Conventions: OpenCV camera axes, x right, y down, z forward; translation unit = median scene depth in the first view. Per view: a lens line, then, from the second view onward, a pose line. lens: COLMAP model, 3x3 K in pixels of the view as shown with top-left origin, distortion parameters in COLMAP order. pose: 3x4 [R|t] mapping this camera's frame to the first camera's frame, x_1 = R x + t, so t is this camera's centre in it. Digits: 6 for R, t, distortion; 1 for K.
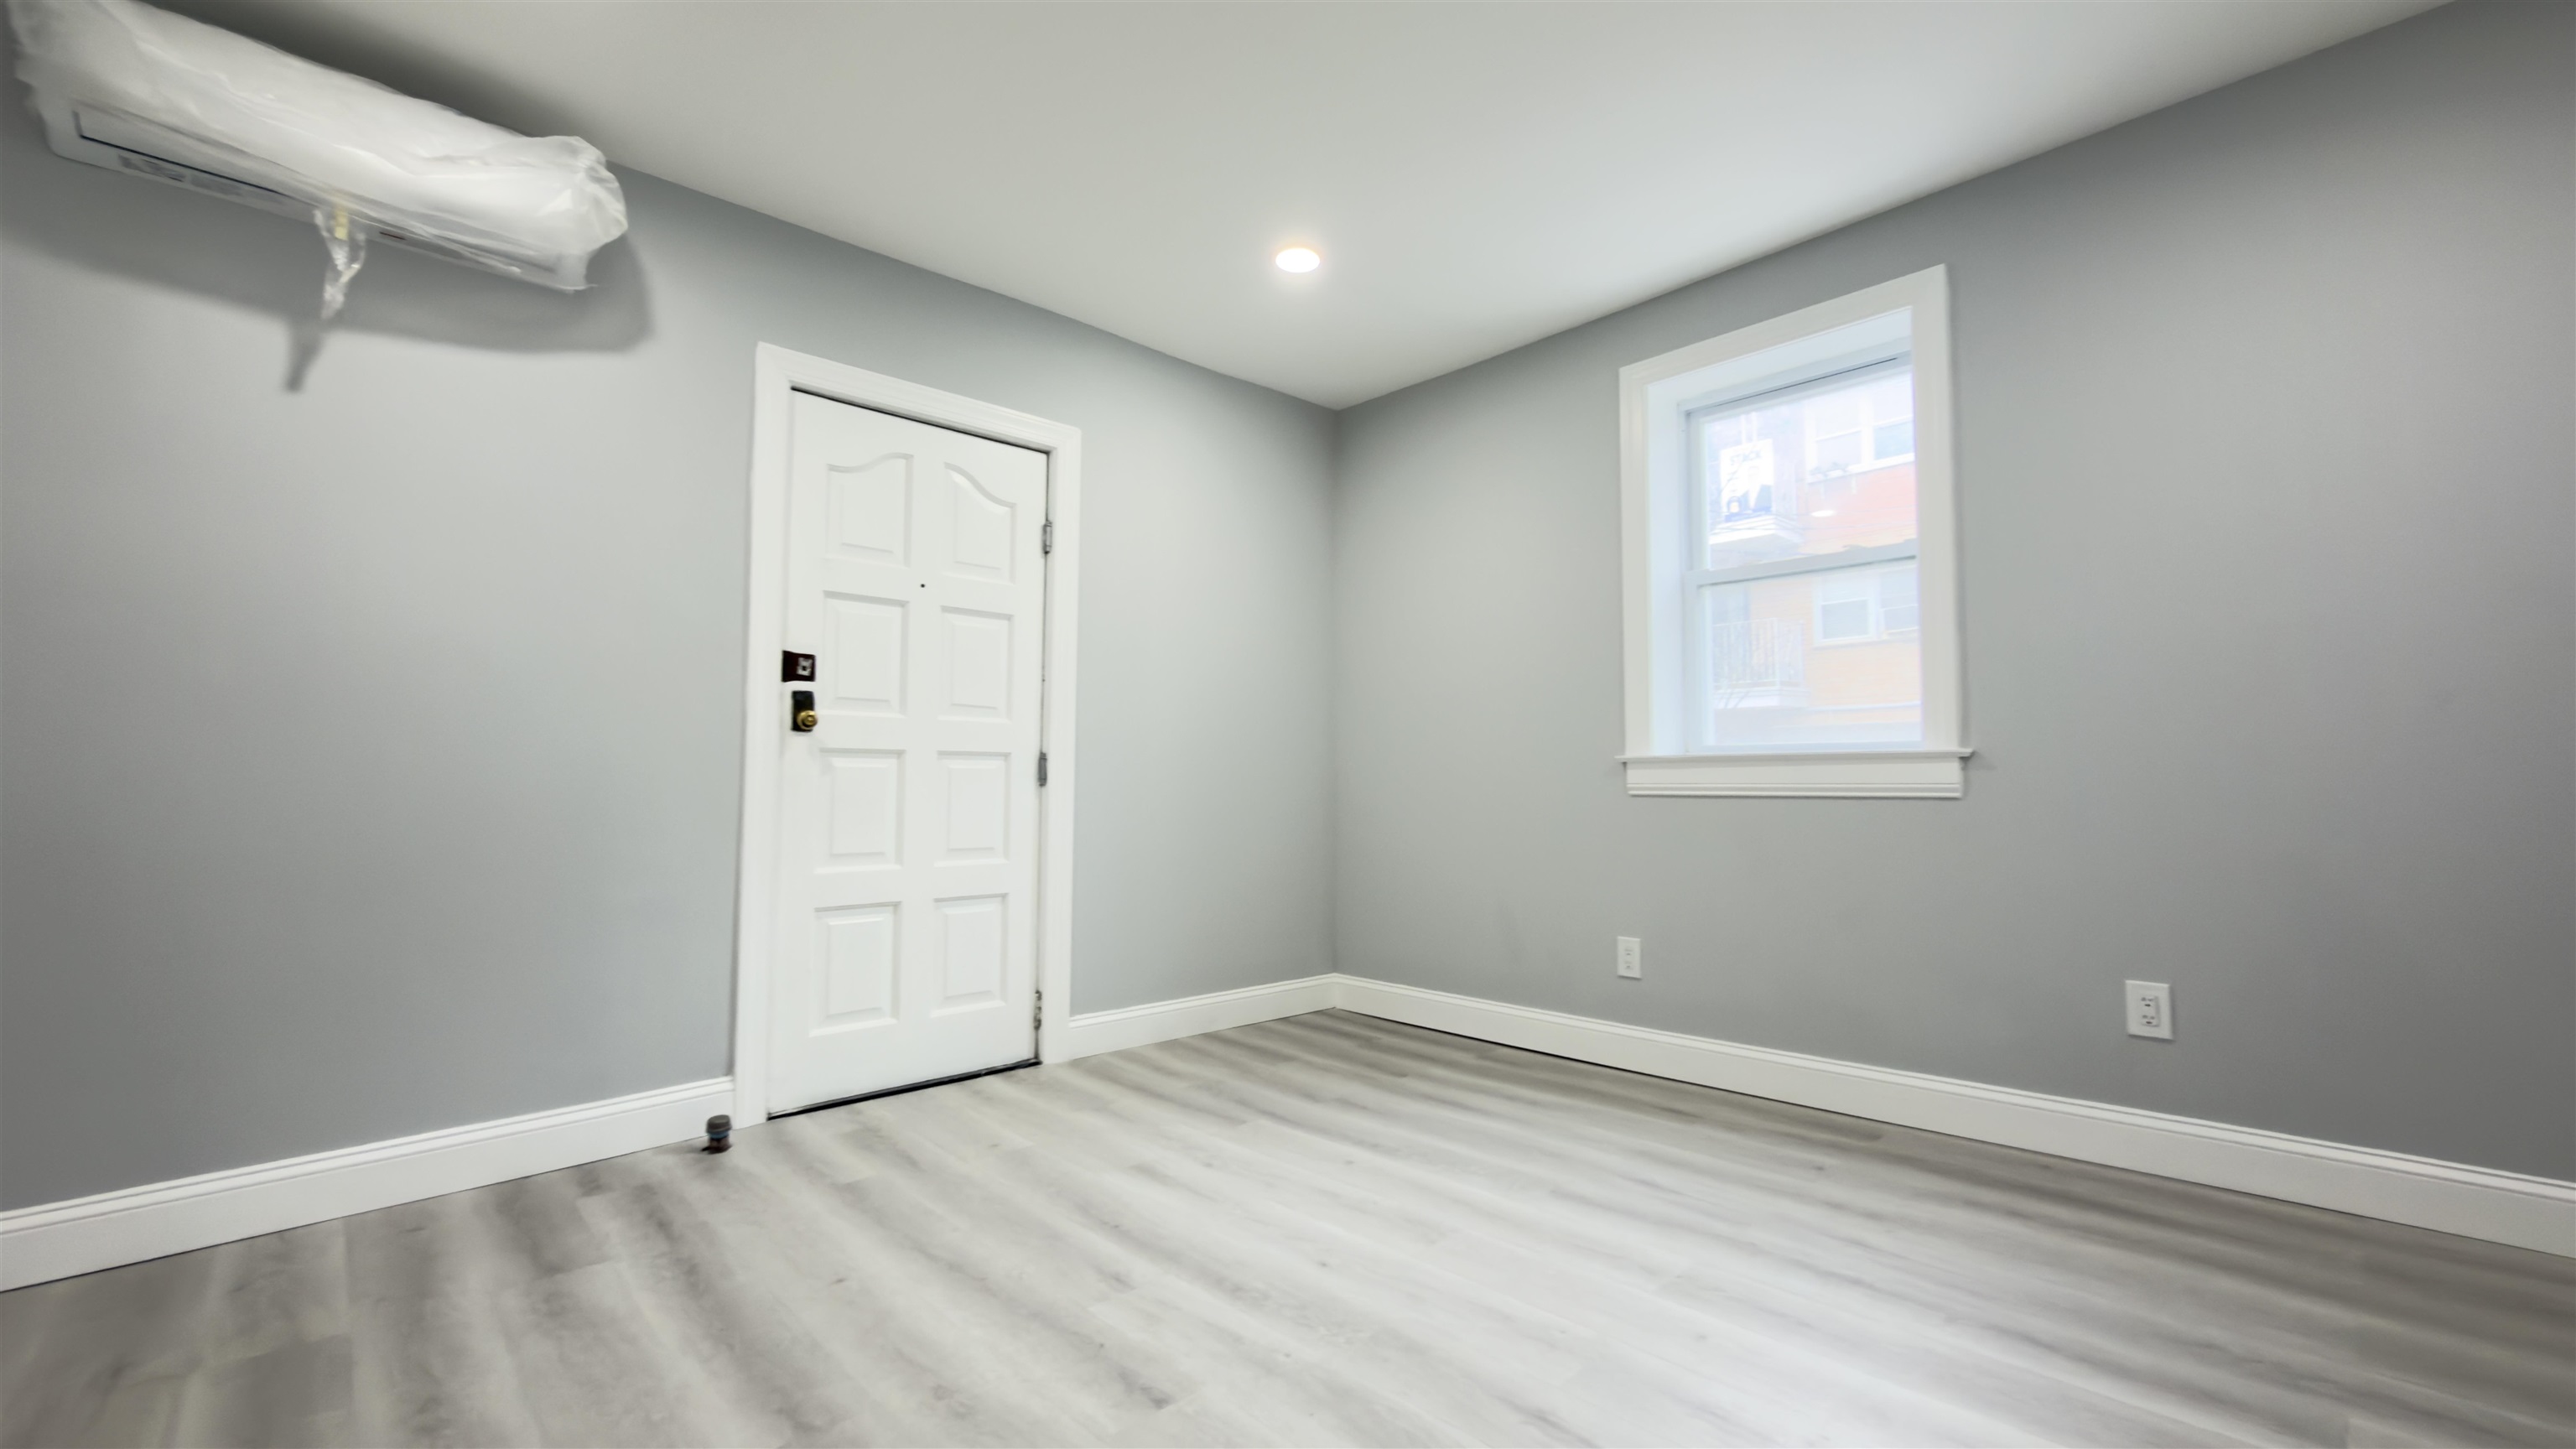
lens RADIAL K [[1041.9, 0, 1302.2], [0, 1041.9, 722.9], [0, 0, 1]] dist [-0.000493, 0.000322]
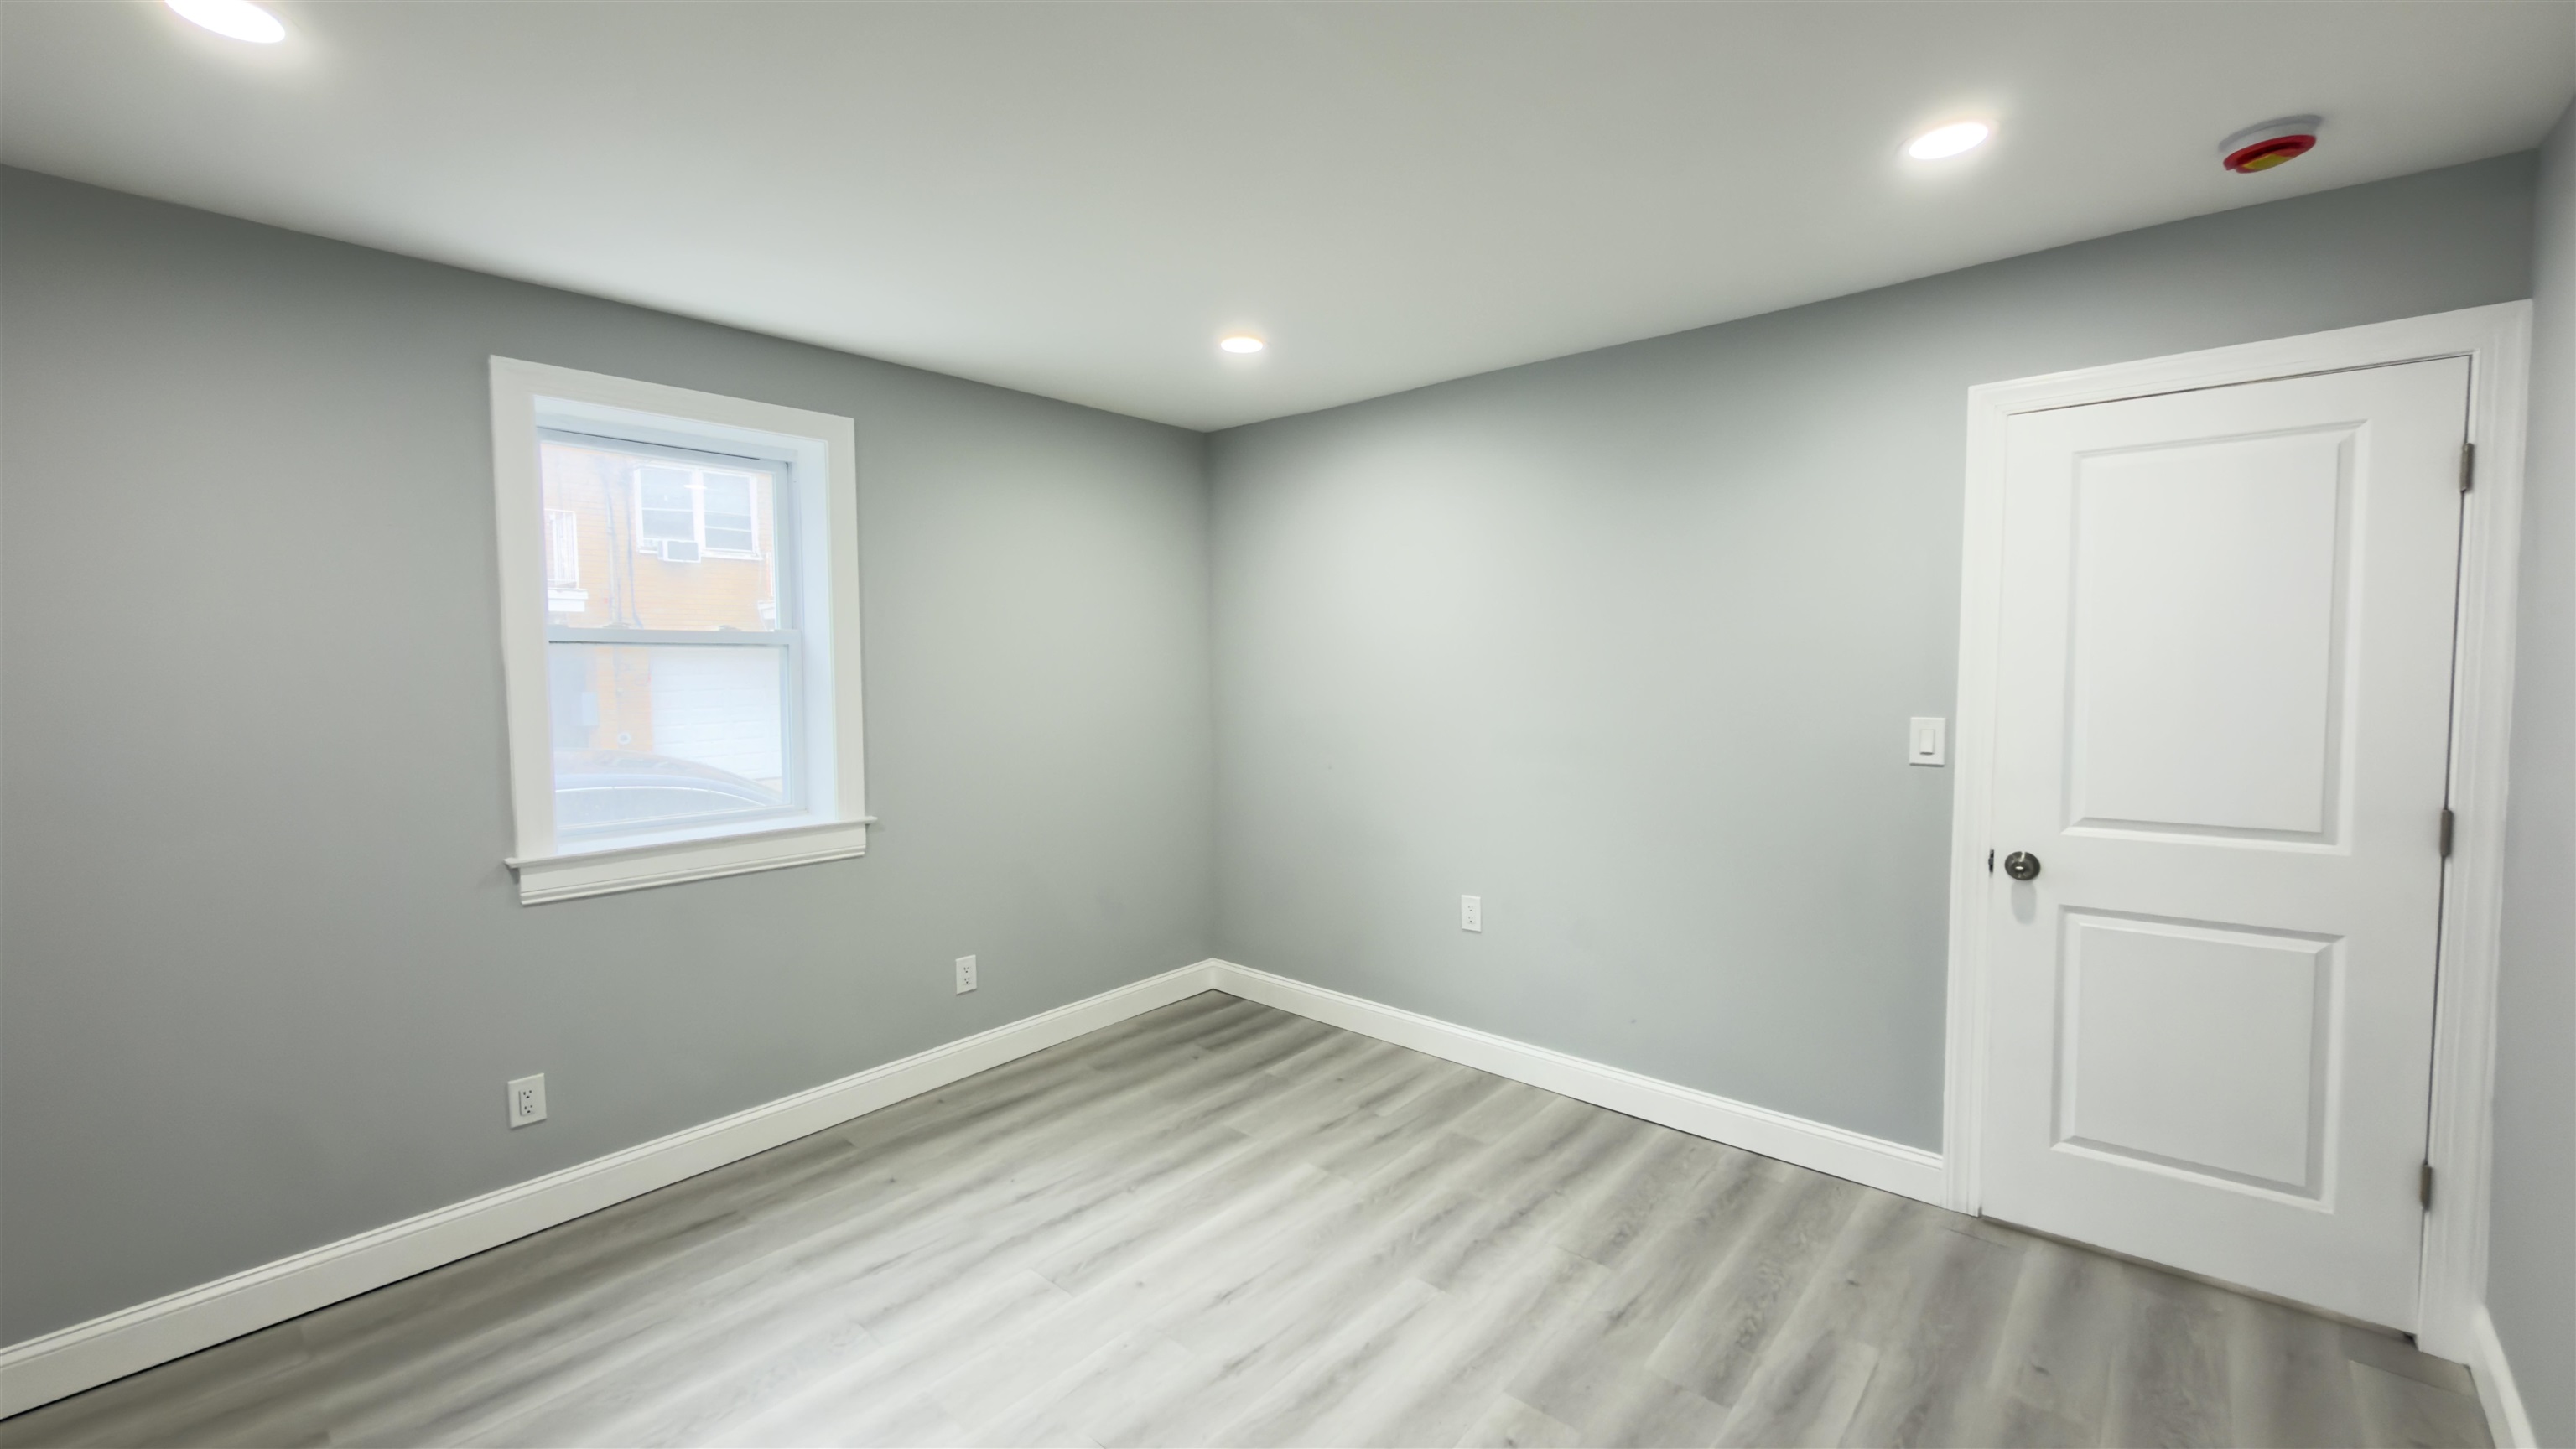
lens RADIAL K [[1041.9, 0, 1289.1], [0, 1041.9, 726.5], [0, 0, 1]] dist [-0.000493, 0.000322]
pose [[-0.096930, -0.069795, 0.992841, -0.678120], [-0.062729, 0.995983, 0.063892, -0.201329], [-0.993312, -0.056087, -0.100919, 0.625150]]
